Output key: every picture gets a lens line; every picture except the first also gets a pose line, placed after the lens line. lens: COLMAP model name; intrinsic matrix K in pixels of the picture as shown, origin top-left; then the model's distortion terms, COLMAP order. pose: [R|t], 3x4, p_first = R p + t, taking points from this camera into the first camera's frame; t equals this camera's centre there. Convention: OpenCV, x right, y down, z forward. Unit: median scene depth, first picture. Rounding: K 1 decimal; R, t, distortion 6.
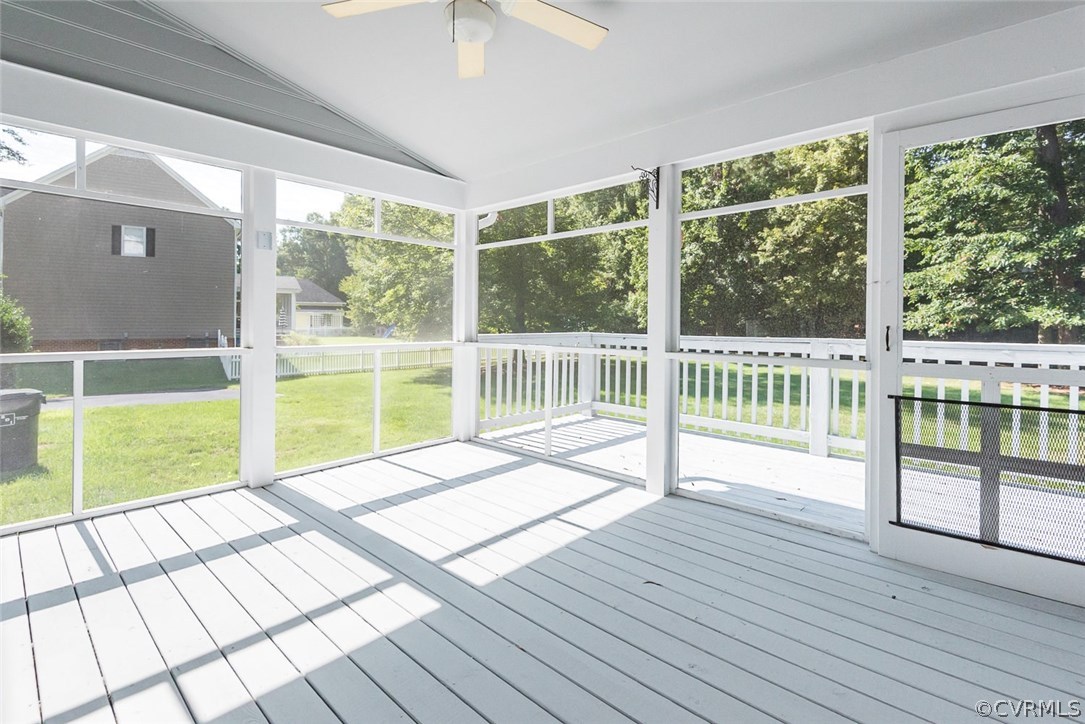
lens RADIAL K [[501.5, 0, 523.7], [0, 501.5, 322.7], [0, 0, 1]] dist [0.016109, -0.004702]
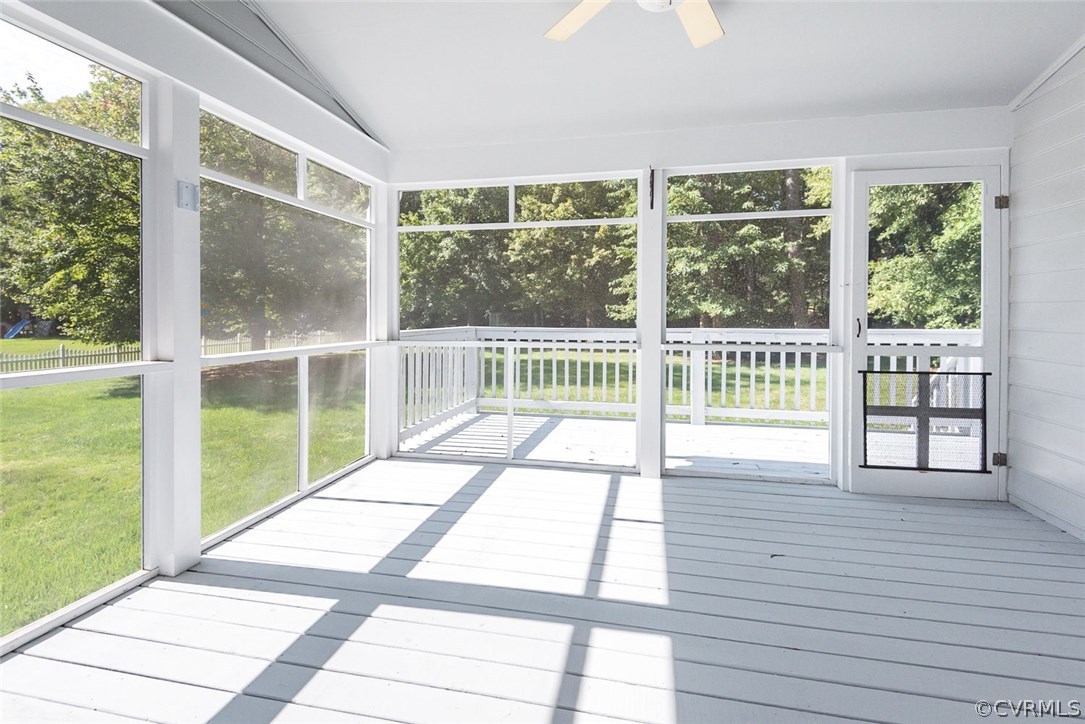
lens RADIAL K [[501.5, 0, 540.5], [0, 501.5, 321.8], [0, 0, 1]] dist [0.016109, -0.004702]
pose [[0.859825, -0.012848, 0.510428, -0.331509], [0.005869, 0.999866, 0.015283, -0.005040], [-0.510556, -0.010145, 0.859785, 0.145031]]
